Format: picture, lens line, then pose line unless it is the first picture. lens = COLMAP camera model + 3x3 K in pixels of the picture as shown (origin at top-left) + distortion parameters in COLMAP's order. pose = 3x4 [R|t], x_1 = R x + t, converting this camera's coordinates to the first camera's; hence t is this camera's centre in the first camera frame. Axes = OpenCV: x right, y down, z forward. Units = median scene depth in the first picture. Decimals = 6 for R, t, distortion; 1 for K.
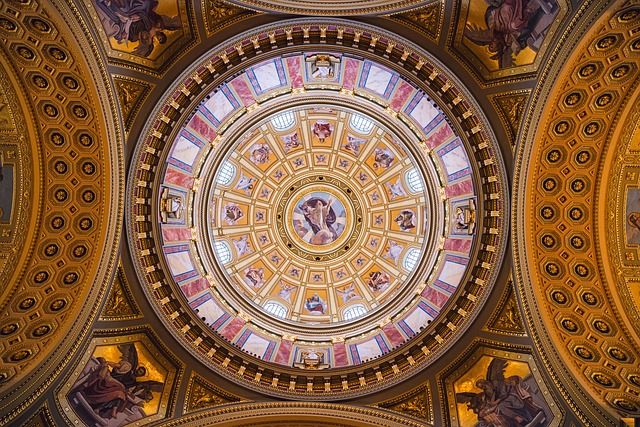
lens RADIAL K [[424.6, 0, 315.0], [0, 424.6, 212.5], [0, 0, 1]] dist [0.064768, -0.006350]
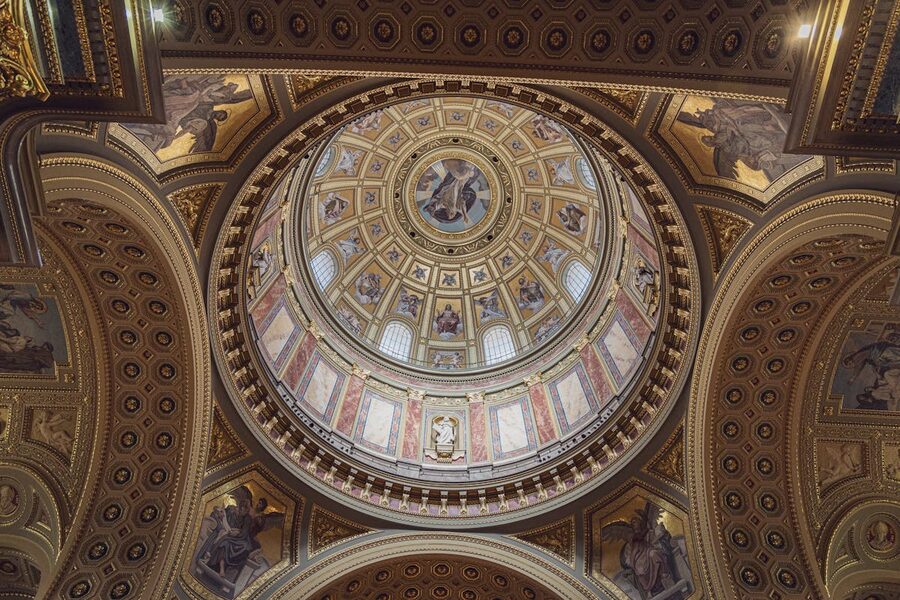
lens RADIAL K [[597.1, 0, 447.7], [0, 597.1, 295.4], [0, 0, 1]] dist [0.064768, -0.006350]
pose [[0.999959, 0.002640, 0.008655, -0.007923], [-0.005926, 0.913907, 0.405881, -0.262706], [-0.006839, -0.405916, 0.913885, 0.010237]]
